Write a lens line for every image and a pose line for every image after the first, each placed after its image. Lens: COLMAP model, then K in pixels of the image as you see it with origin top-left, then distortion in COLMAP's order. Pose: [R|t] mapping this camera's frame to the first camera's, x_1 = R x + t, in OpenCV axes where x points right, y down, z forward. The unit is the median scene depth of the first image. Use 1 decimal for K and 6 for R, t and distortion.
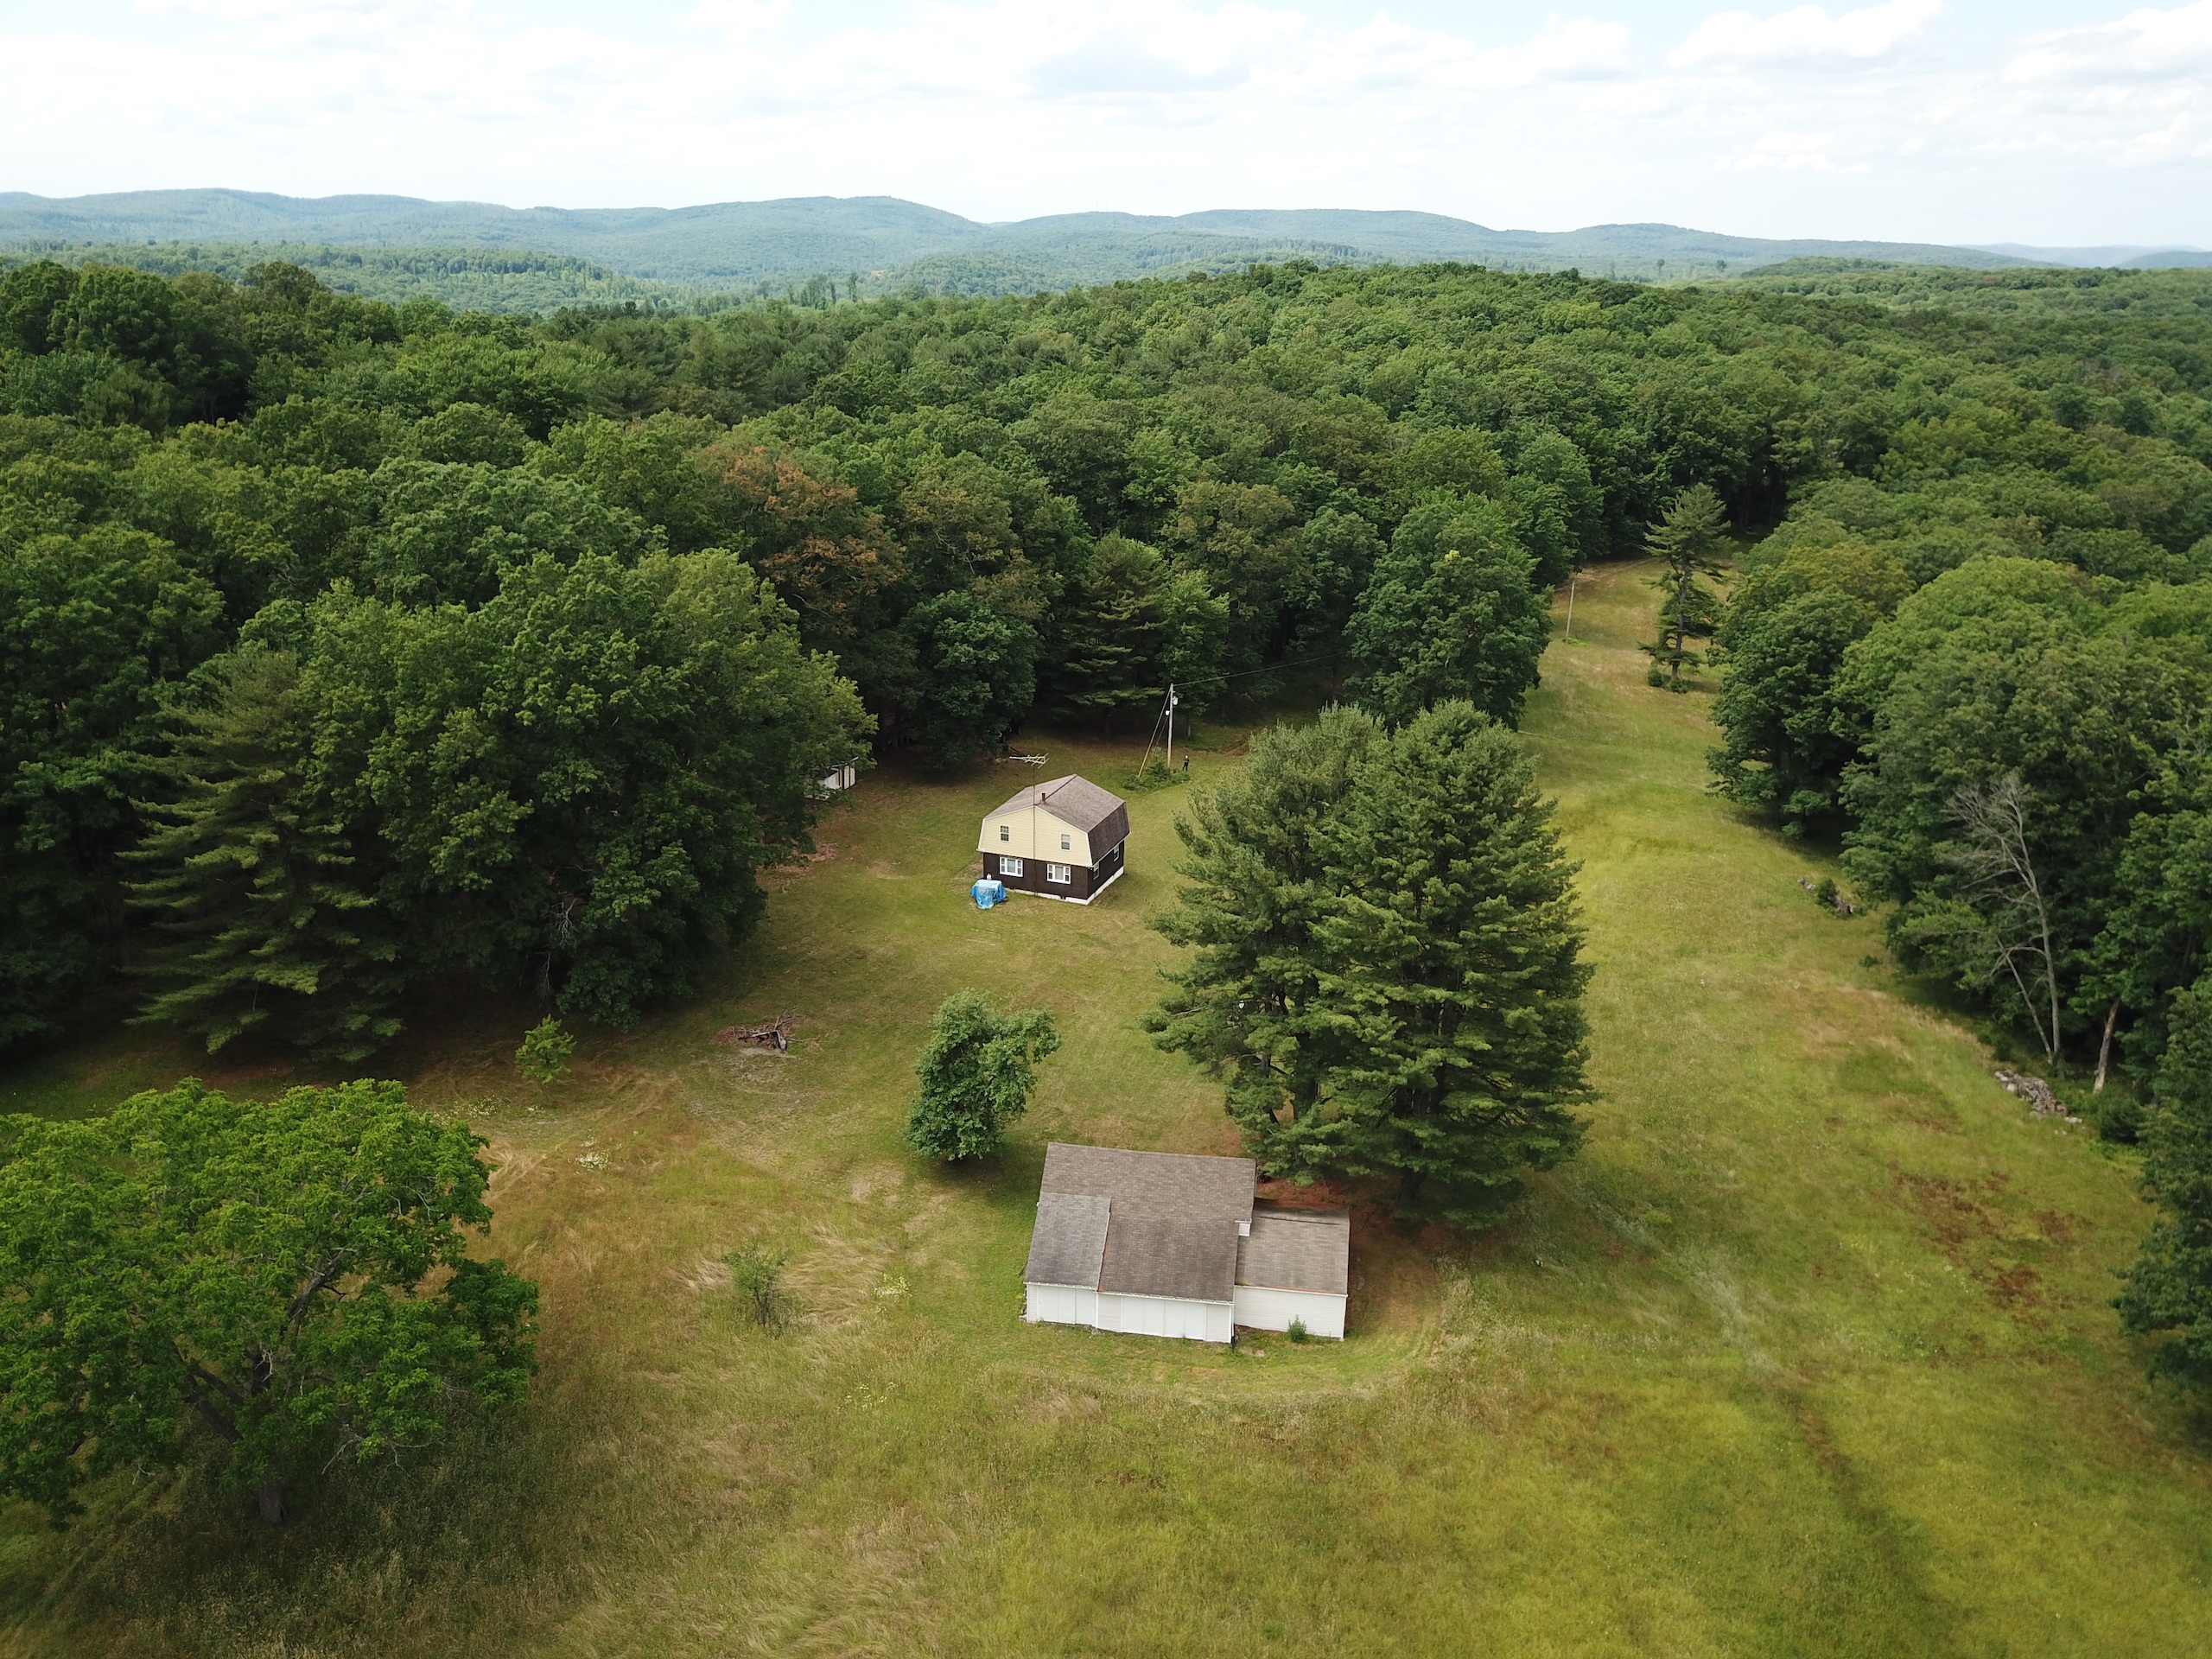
lens RADIAL K [[1687.8, 0, 1106.0], [0, 1687.8, 829.5], [0, 0, 1]] dist [0.013914, -0.008562]
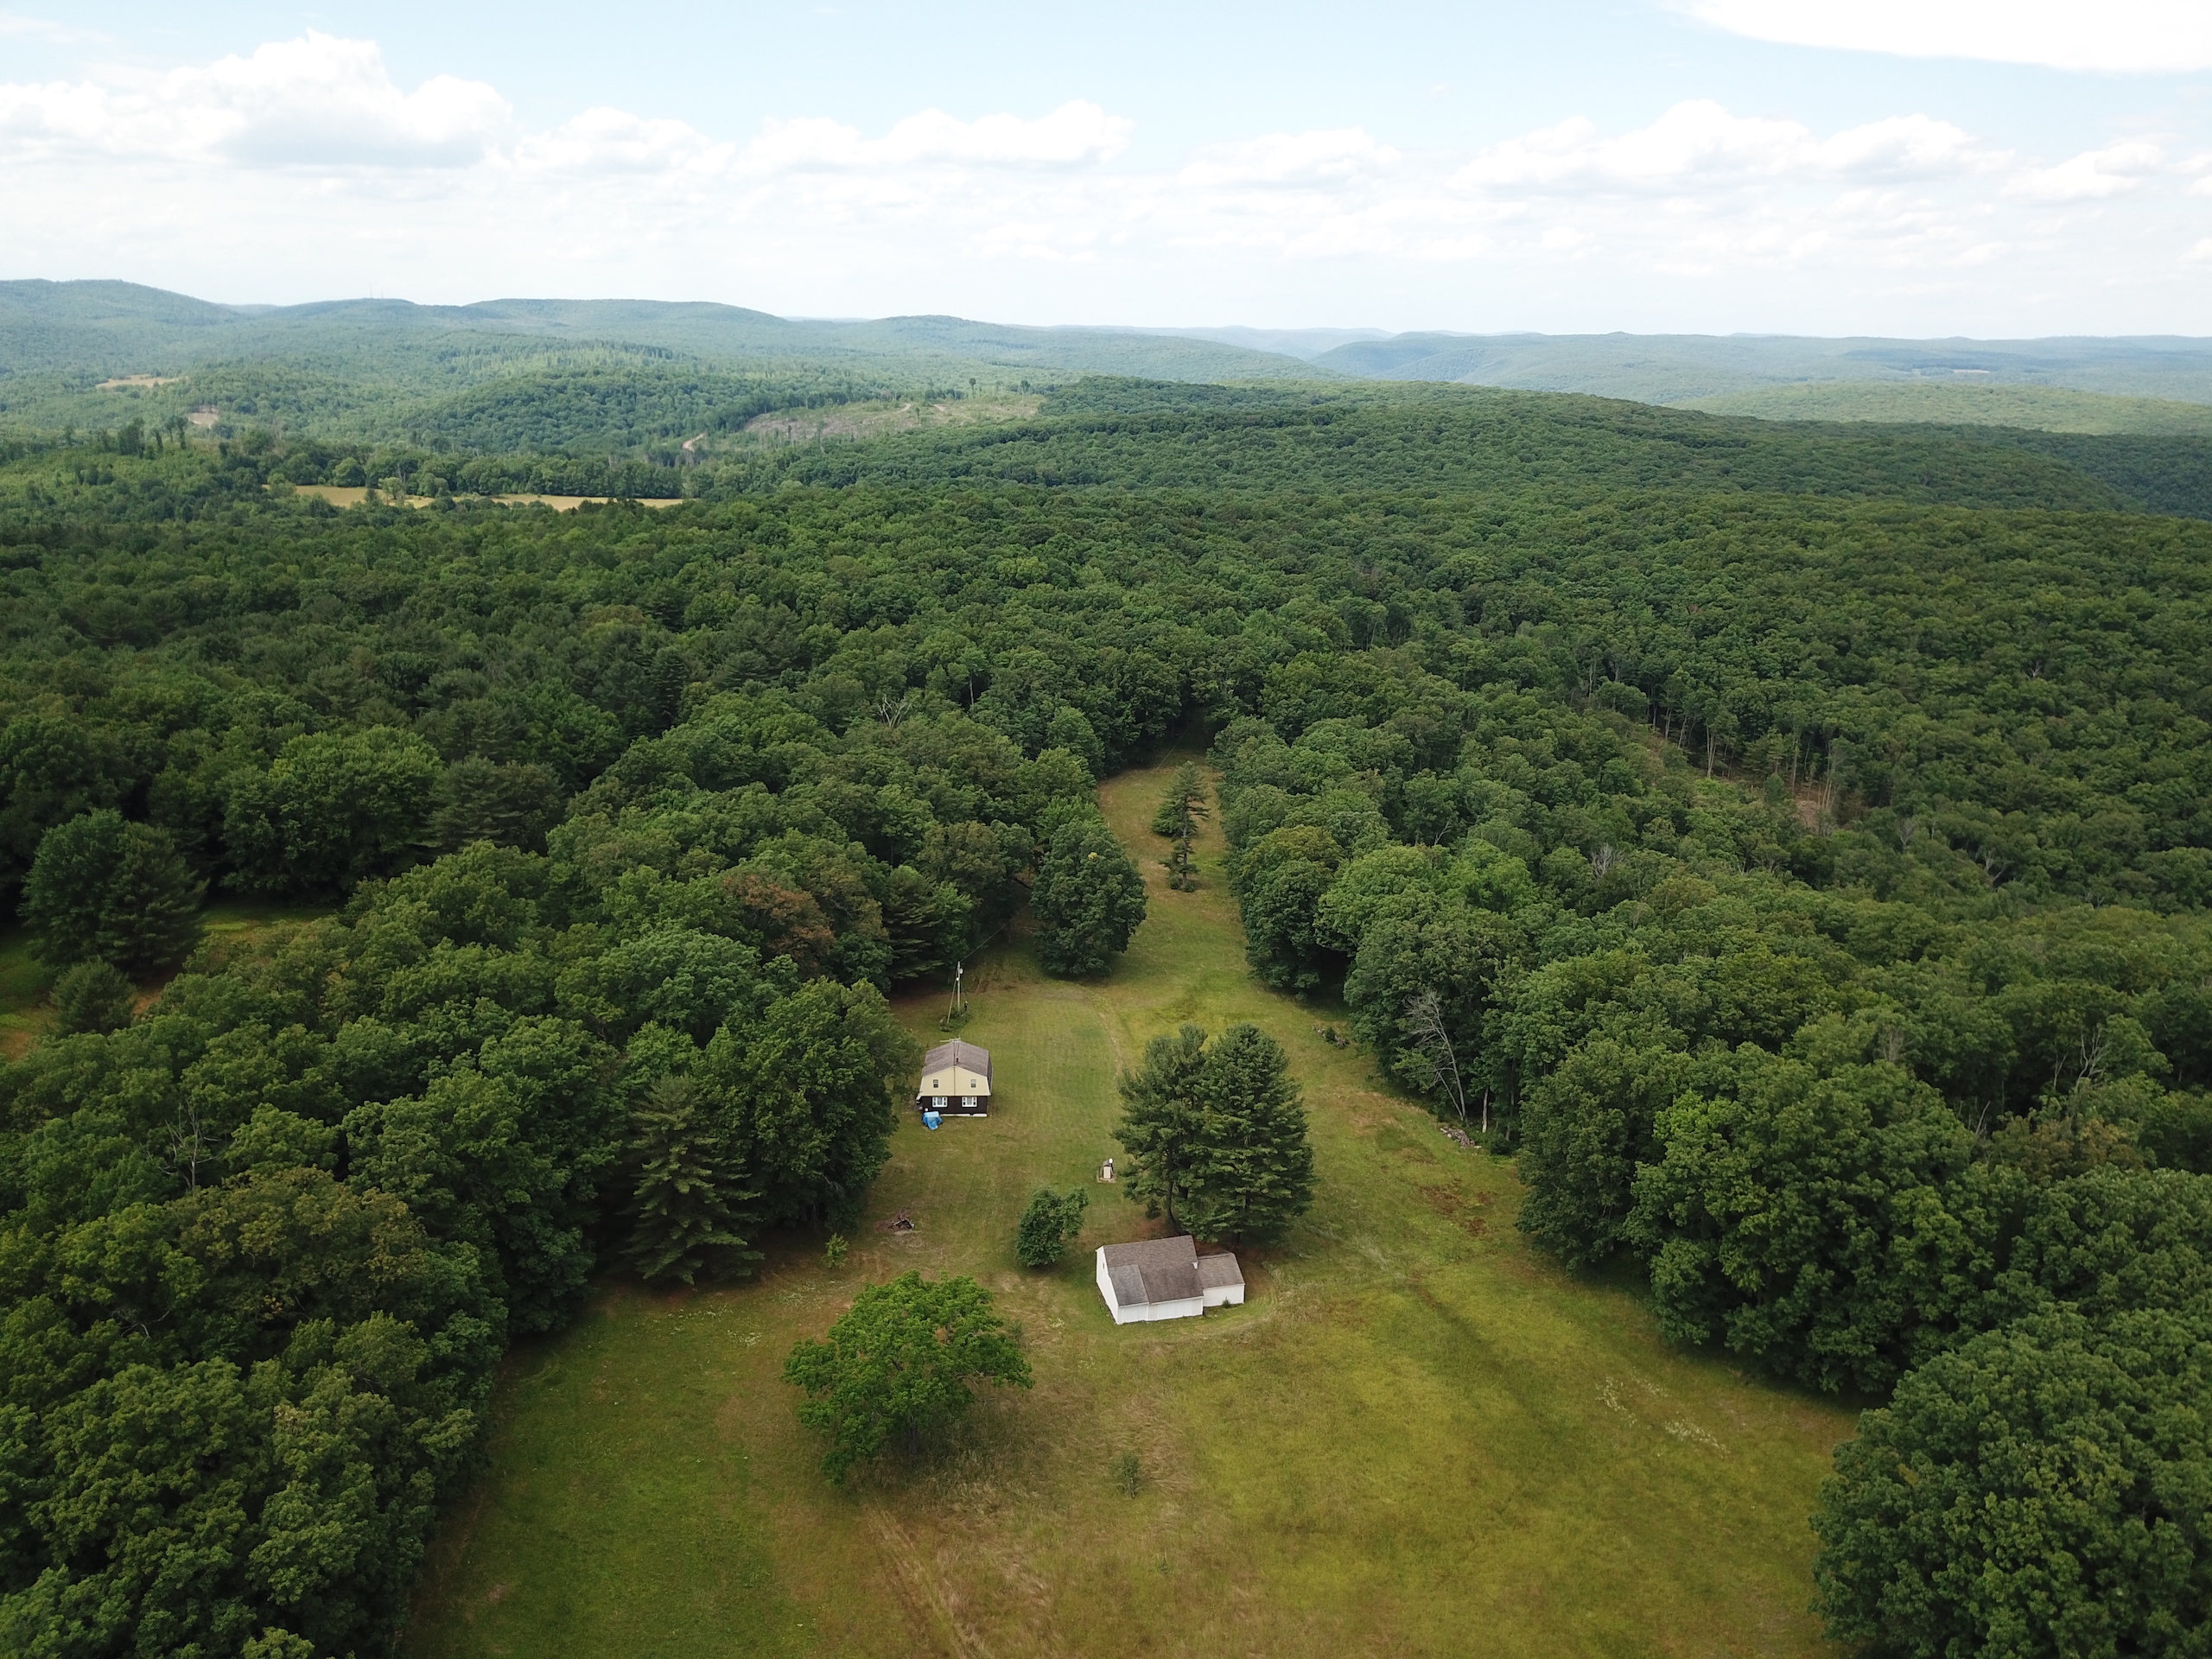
lens RADIAL K [[1687.8, 0, 1106.0], [0, 1687.8, 829.5], [0, 0, 1]] dist [0.013914, -0.008562]
pose [[0.922655, -0.105530, 0.370906, -0.644601], [0.120943, 0.992487, -0.018473, -0.255520], [-0.366170, 0.061903, 0.928487, -0.886329]]
